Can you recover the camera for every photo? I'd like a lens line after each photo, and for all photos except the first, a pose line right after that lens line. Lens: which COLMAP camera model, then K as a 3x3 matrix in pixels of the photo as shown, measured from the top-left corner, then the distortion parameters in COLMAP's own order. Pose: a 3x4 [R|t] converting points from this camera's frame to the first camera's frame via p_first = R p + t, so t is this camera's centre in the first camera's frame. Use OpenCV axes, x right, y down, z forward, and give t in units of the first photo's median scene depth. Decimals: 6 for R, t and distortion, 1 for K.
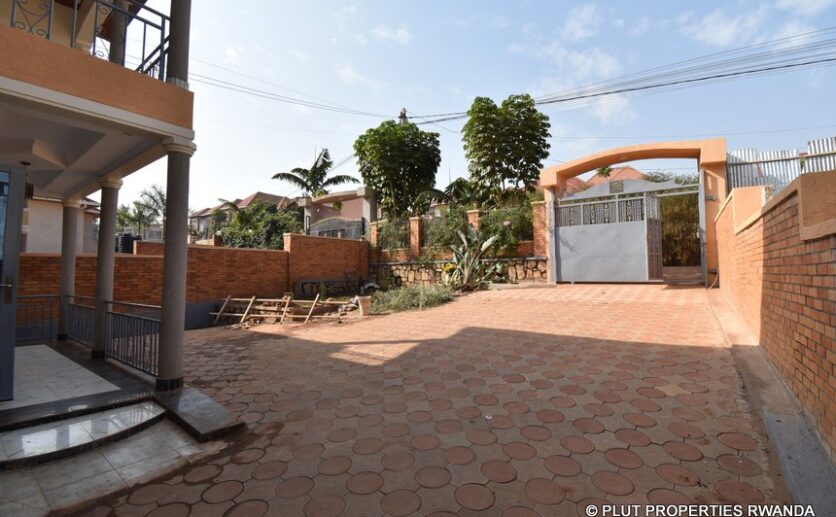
lens RADIAL K [[366.3, 0, 418.0], [0, 366.3, 258.5], [0, 0, 1]] dist [0.000411, -0.020125]
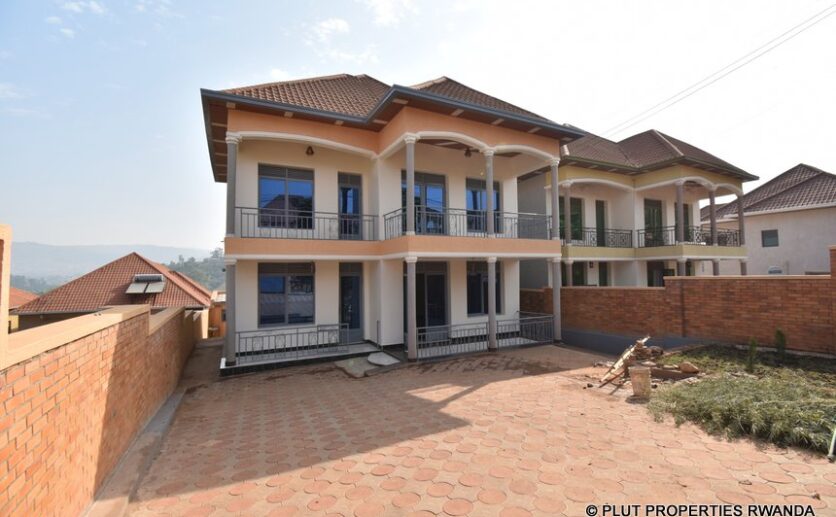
lens RADIAL K [[366.3, 0, 418.0], [0, 366.3, 258.5], [0, 0, 1]] dist [0.000411, -0.020125]
pose [[-0.454543, -0.023033, -0.890427, 0.853467], [0.059945, 0.996608, -0.056380, -0.108677], [0.888705, -0.079004, -0.451620, 1.273614]]
